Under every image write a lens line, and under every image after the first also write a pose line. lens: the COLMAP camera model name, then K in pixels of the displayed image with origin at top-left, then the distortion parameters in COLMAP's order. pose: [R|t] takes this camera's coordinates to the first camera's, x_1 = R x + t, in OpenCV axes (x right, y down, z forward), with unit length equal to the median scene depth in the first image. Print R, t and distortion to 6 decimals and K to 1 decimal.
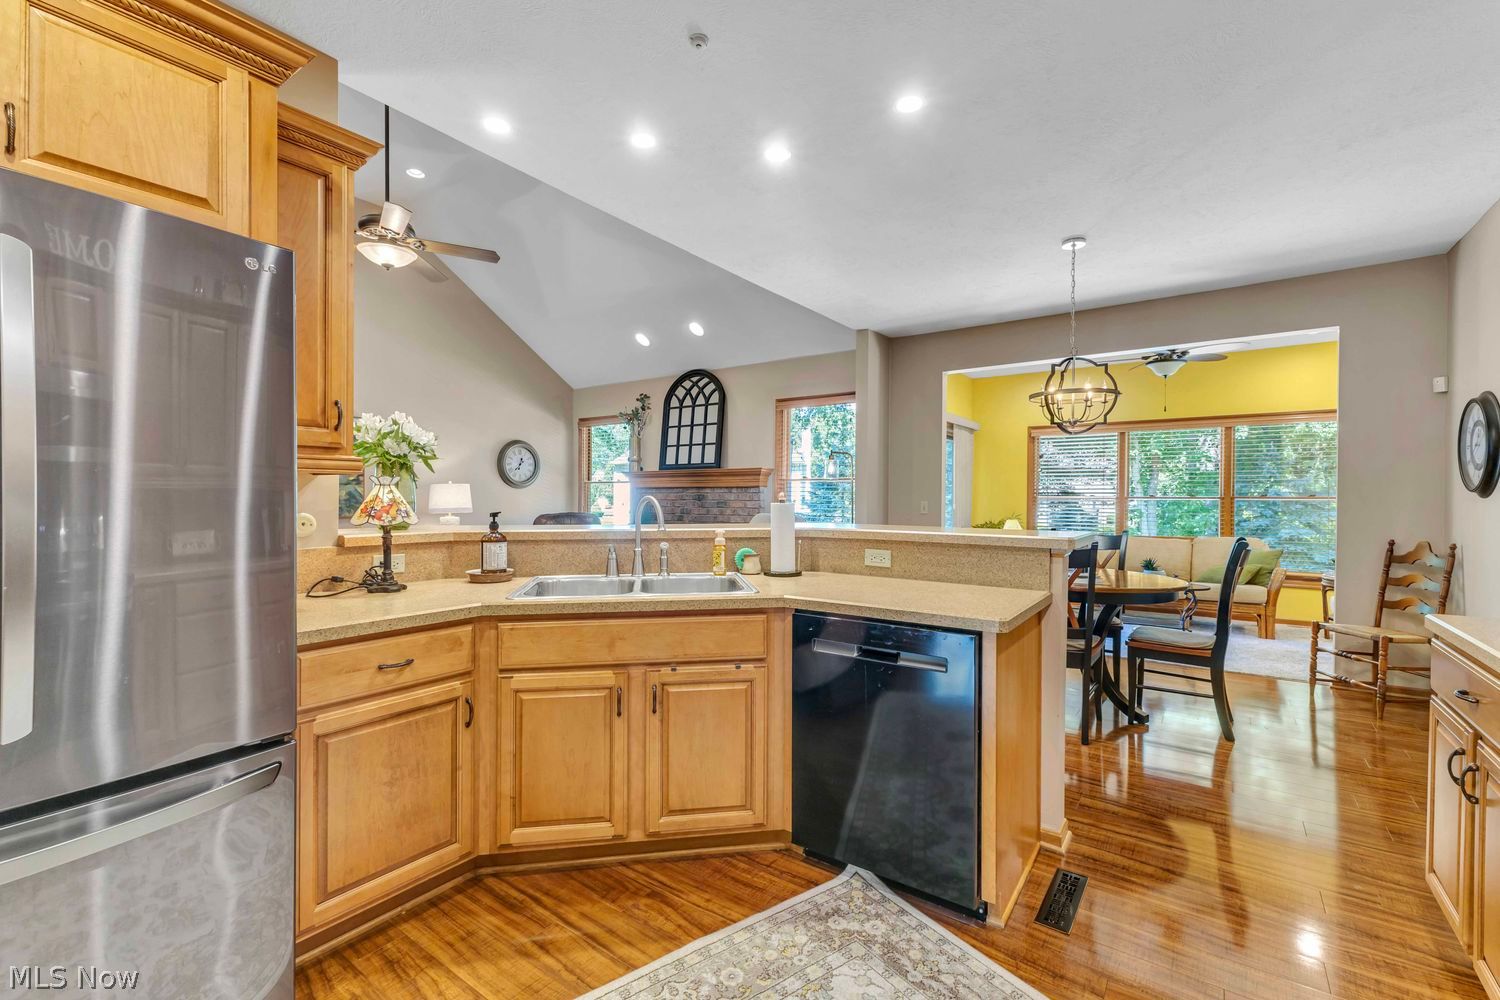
lens RADIAL K [[644.6, 0, 751.1], [0, 644.6, 498.3], [0, 0, 1]] dist [0.008835, -0.003599]
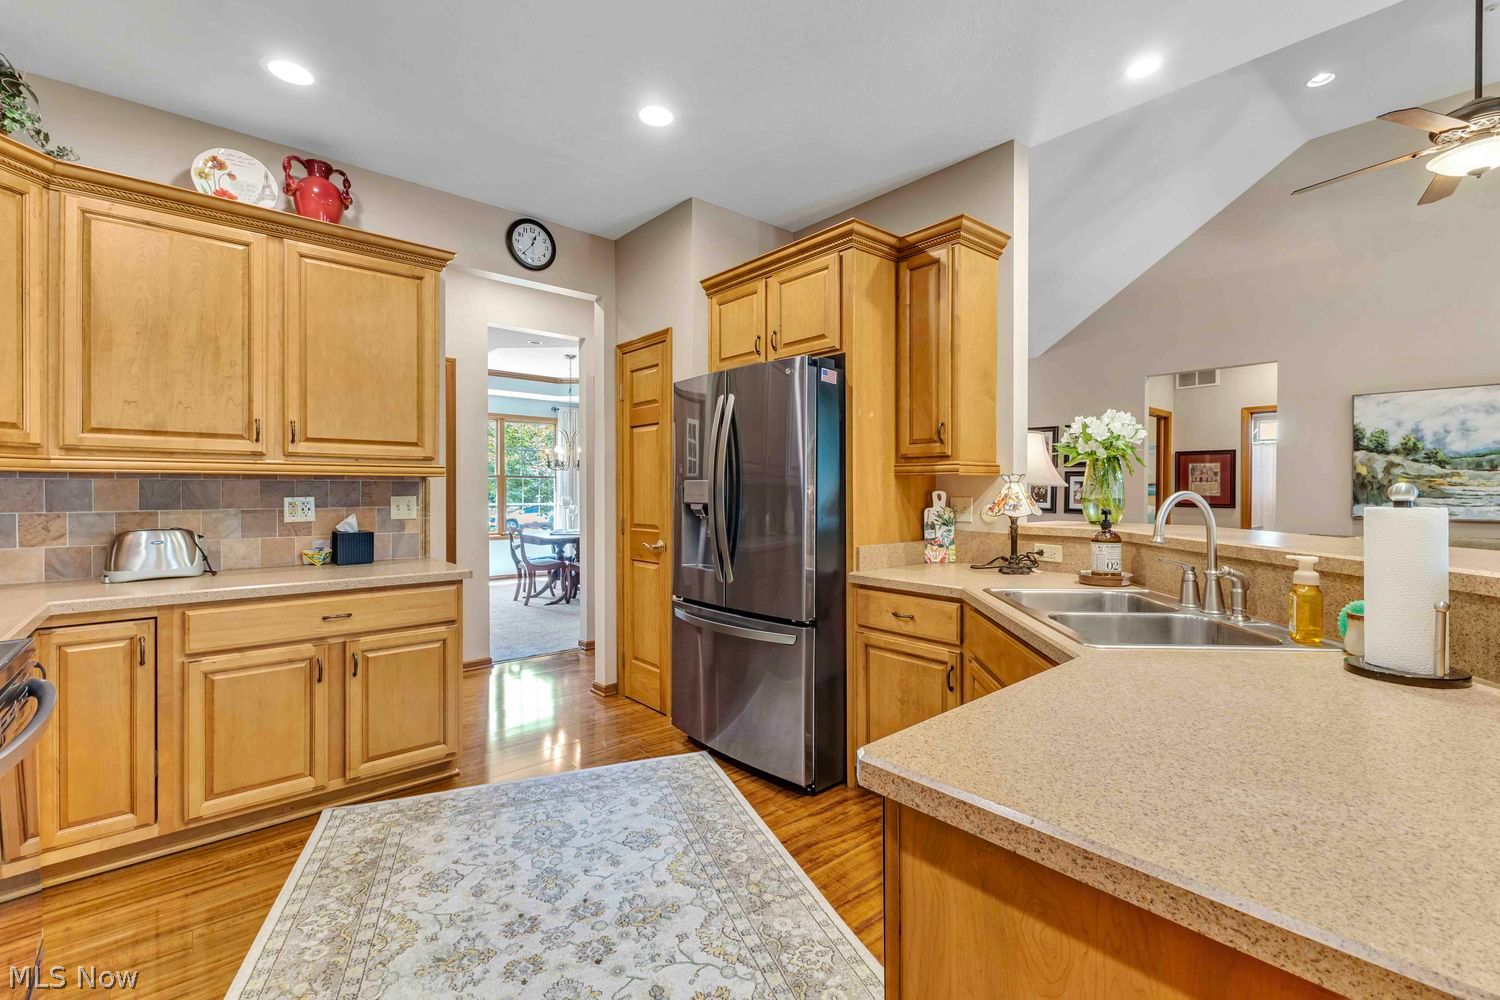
lens RADIAL K [[644.6, 0, 751.4], [0, 644.6, 492.9], [0, 0, 1]] dist [0.008835, -0.003599]
pose [[-0.235566, 0.000916, -0.971858, 0.563196], [-0.006080, 0.999979, 0.002416, -0.001110], [0.971839, 0.006478, -0.235556, 0.675340]]
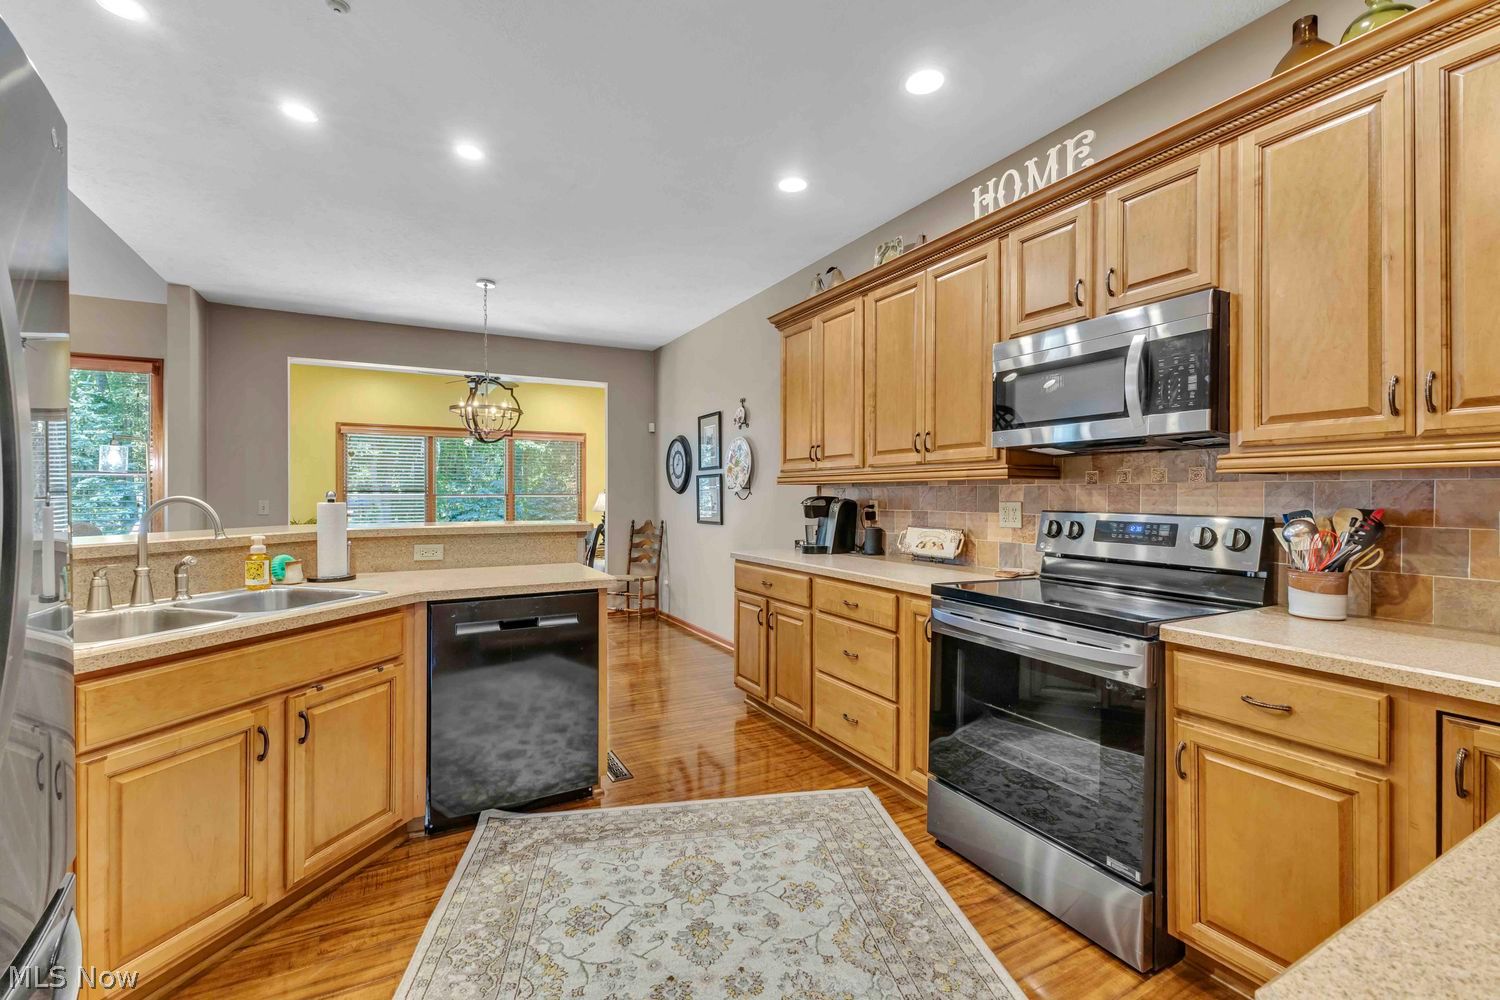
lens RADIAL K [[644.6, 0, 752.2], [0, 644.6, 493.9], [0, 0, 1]] dist [0.008835, -0.003599]
pose [[0.428851, -0.003886, 0.903367, -0.527383], [0.006324, 0.999979, 0.001300, -0.002401], [-0.903353, 0.005155, 0.428867, 0.053023]]
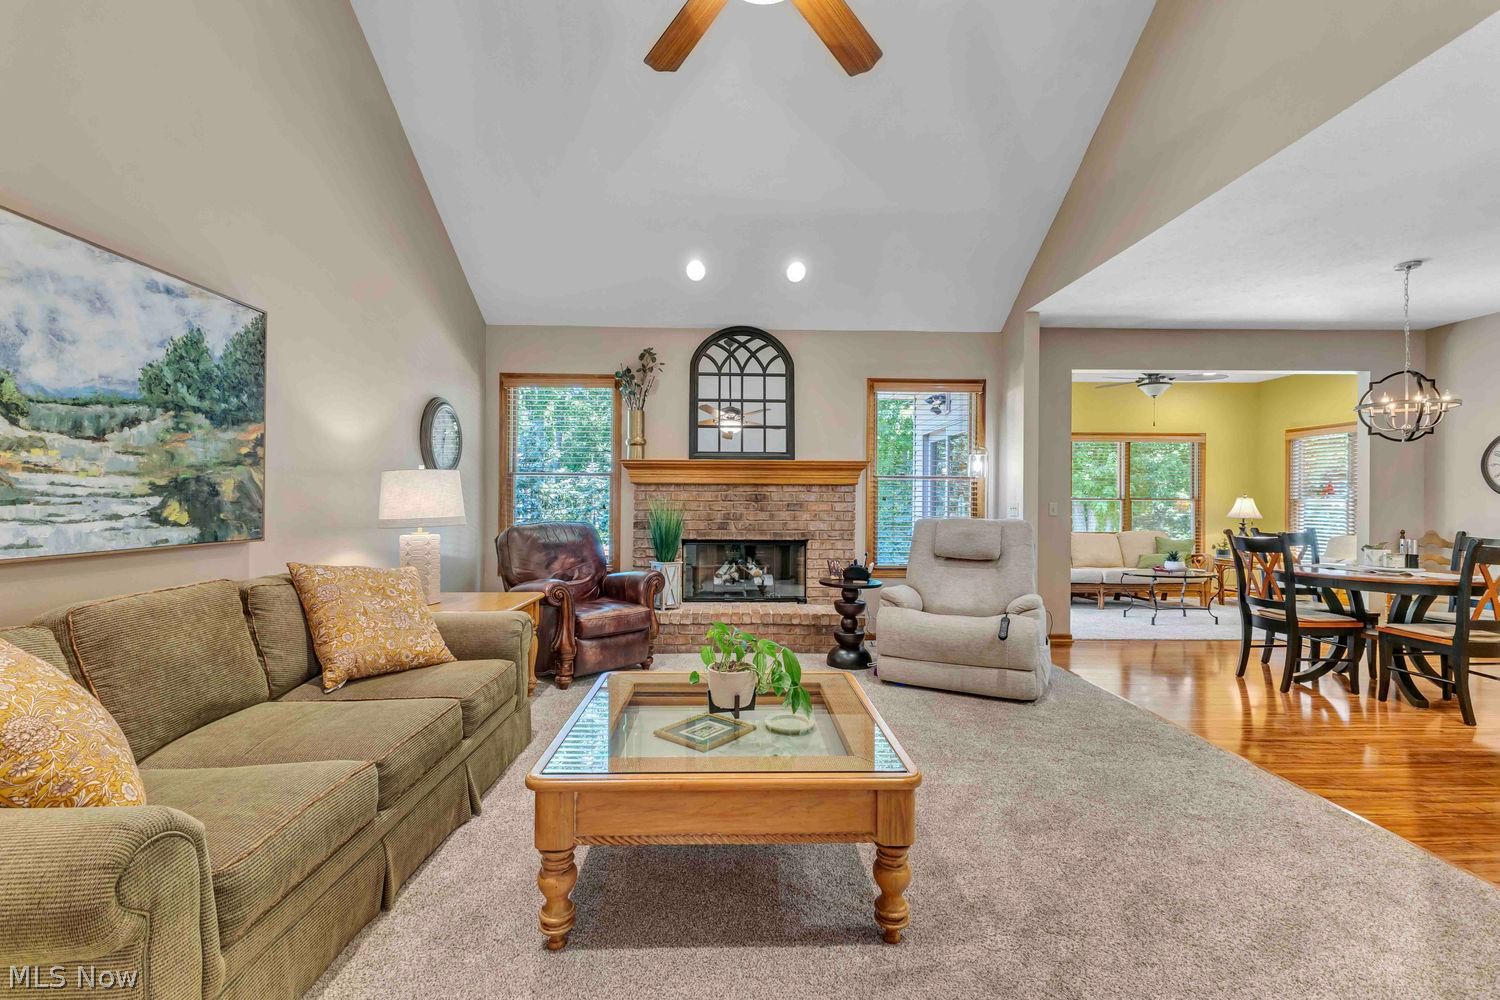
lens RADIAL K [[644.6, 0, 748.6], [0, 644.6, 497.8], [0, 0, 1]] dist [0.008835, -0.003599]
pose [[0.797745, 0.002264, 0.602991, -1.466757], [-0.001228, 0.999997, -0.002130, 0.000454], [-0.602994, 0.000959, 0.797745, 1.117256]]
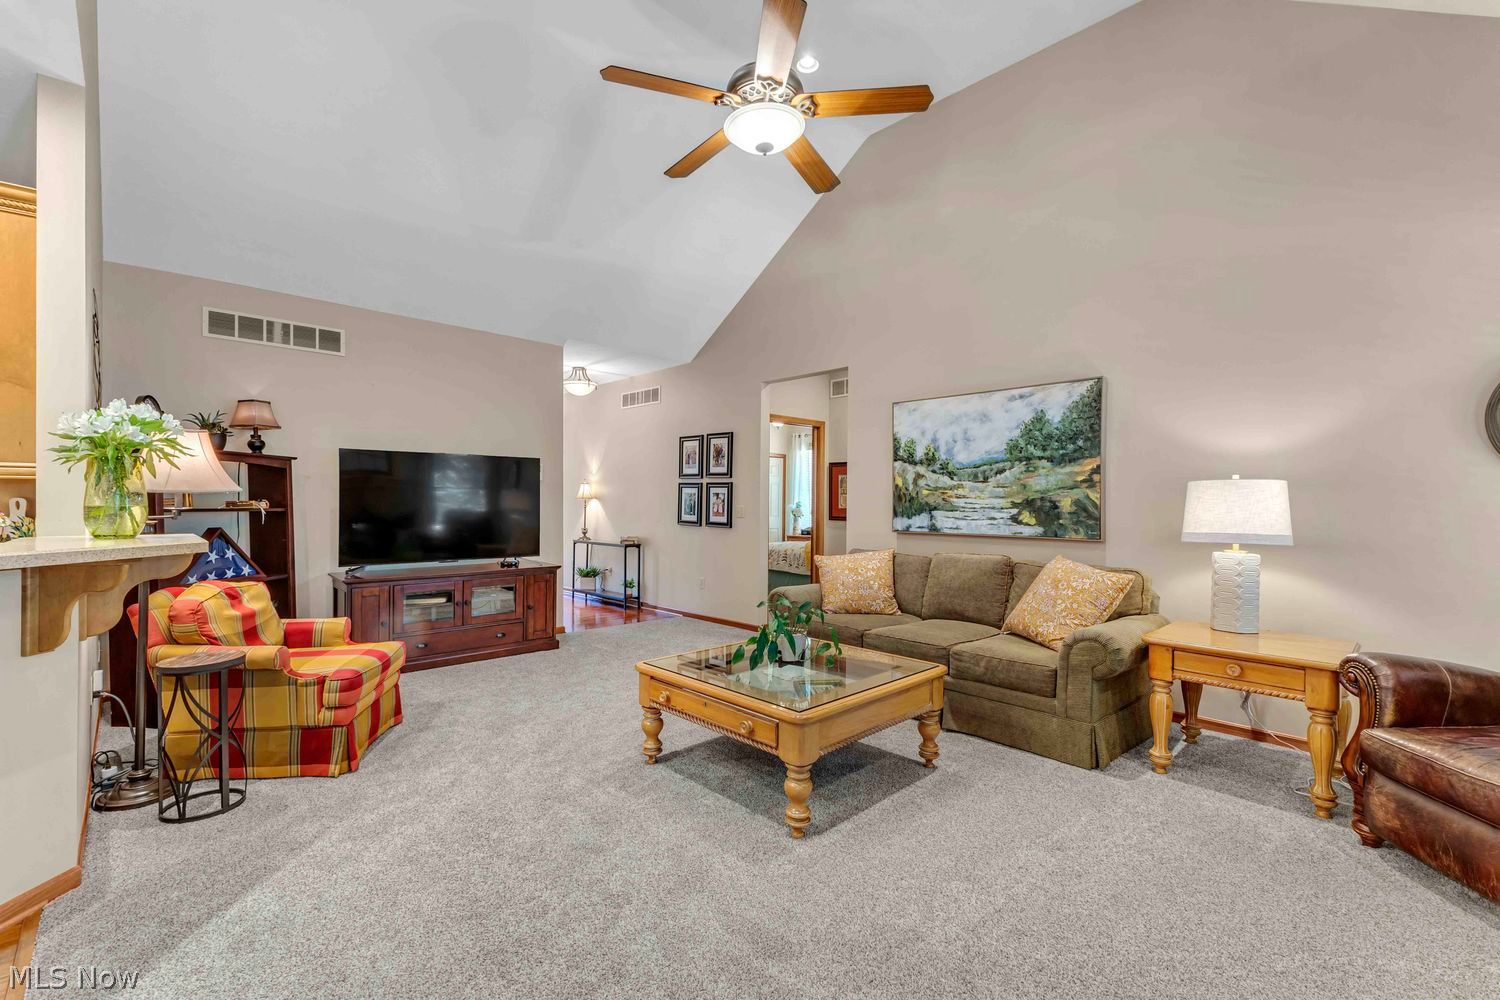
lens RADIAL K [[644.6, 0, 747.8], [0, 644.6, 498.5], [0, 0, 1]] dist [0.008835, -0.003599]
pose [[-0.180014, -0.011849, -0.983593, 0.132927], [-0.010871, 0.999890, -0.010056, -0.004410], [0.983604, 0.008883, -0.180123, 1.914073]]
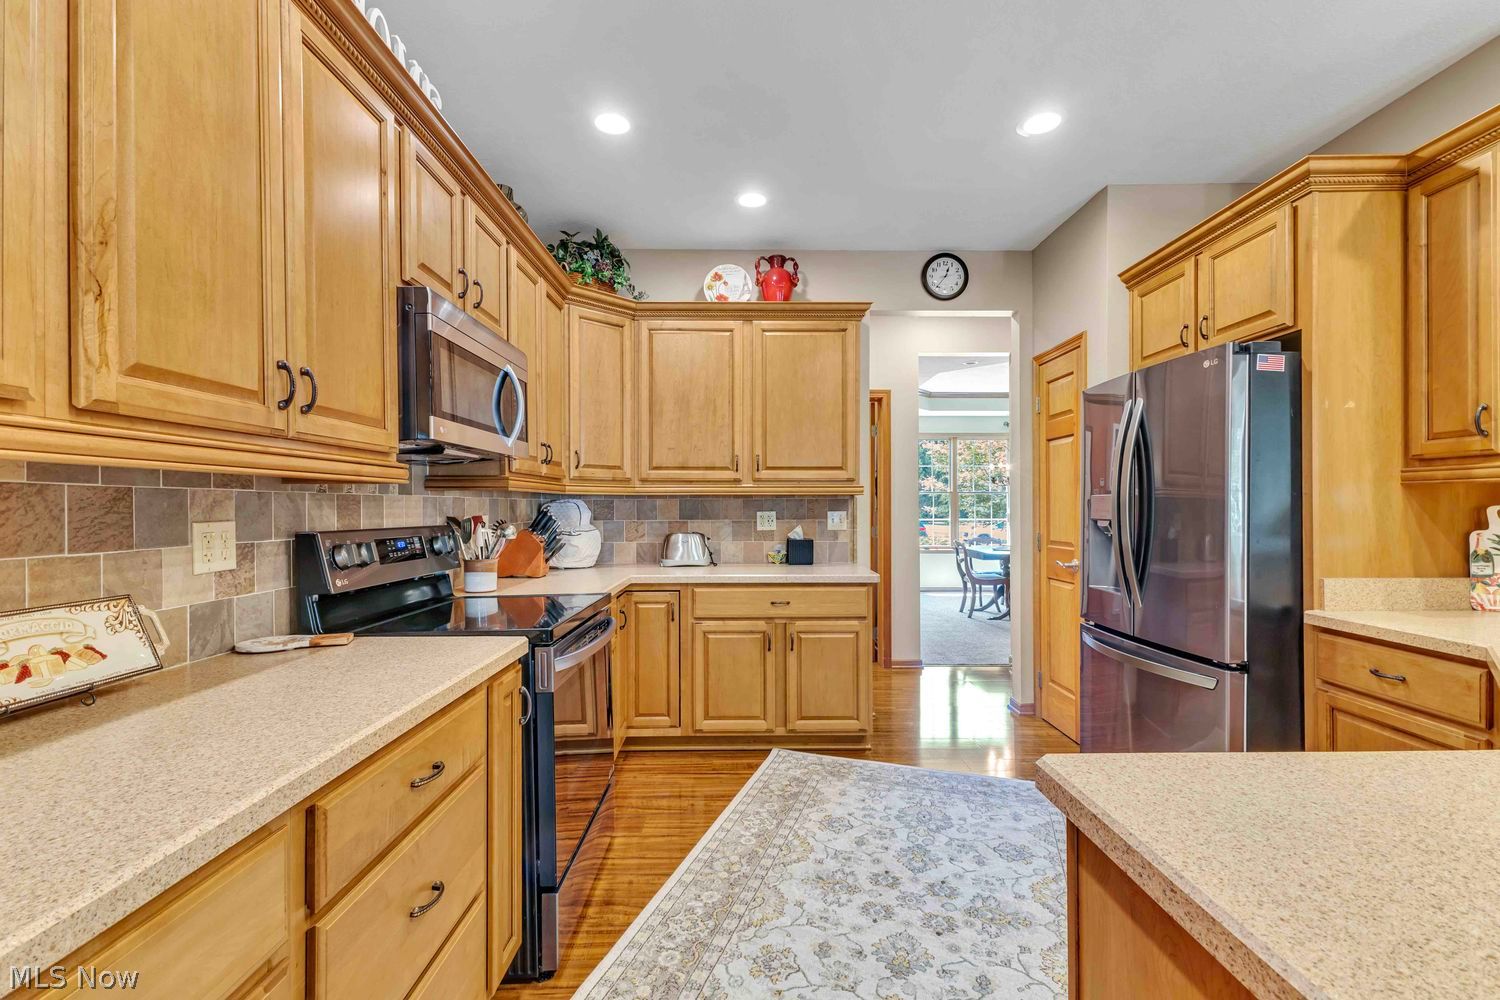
lens RADIAL K [[644.6, 0, 753.1], [0, 644.6, 508.7], [0, 0, 1]] dist [0.008835, -0.003599]
pose [[-0.809127, 0.000187, -0.587634, 0.555551], [-0.003915, 0.999976, 0.005709, -0.001282], [0.587621, 0.006920, -0.809107, 0.825425]]
